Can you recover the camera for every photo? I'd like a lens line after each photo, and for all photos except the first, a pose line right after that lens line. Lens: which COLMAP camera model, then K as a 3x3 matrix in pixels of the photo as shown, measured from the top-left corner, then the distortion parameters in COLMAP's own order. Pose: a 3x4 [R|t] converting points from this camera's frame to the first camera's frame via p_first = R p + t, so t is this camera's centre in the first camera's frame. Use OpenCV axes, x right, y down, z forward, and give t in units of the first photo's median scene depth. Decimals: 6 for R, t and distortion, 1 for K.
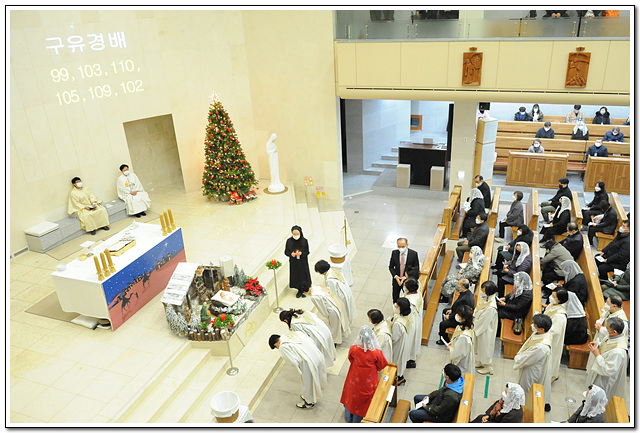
lens RADIAL K [[513.4, 0, 320.0], [0, 513.4, 216.5], [0, 0, 1]] dist [-0.001982, -0.001457]
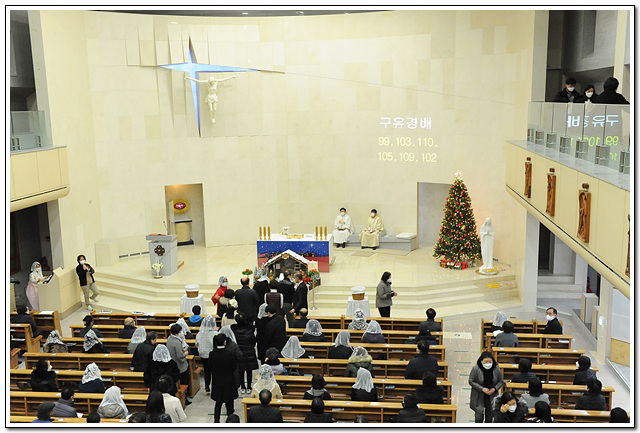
lens RADIAL K [[653.9, 0, 320.0], [0, 653.9, 216.5], [0, 0, 1]] dist [0.004596, 0.001201]
pose [[0.248567, 0.211931, -0.945145, 1.495195], [-0.382113, 0.918089, 0.105370, -0.232753], [0.890058, 0.334961, 0.309188, 0.358852]]
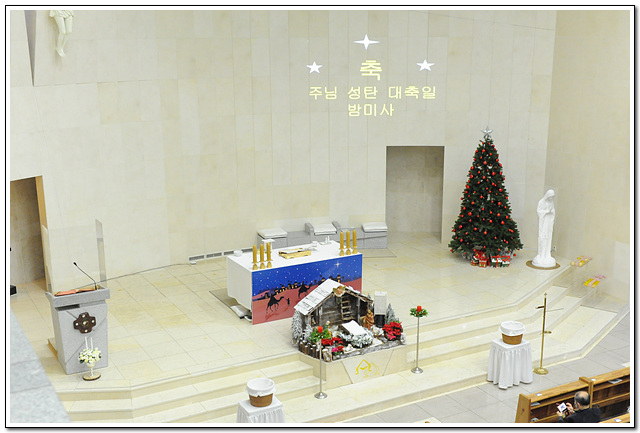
lens RADIAL K [[801.5, 0, 320.0], [0, 801.5, 216.5], [0, 0, 1]] dist [0.135737, -0.000942]
pose [[0.761025, 0.201233, -0.616722, 0.537030], [-0.294432, 0.954259, -0.051955, 0.053702], [0.578058, 0.221122, 0.785464, -0.183306]]
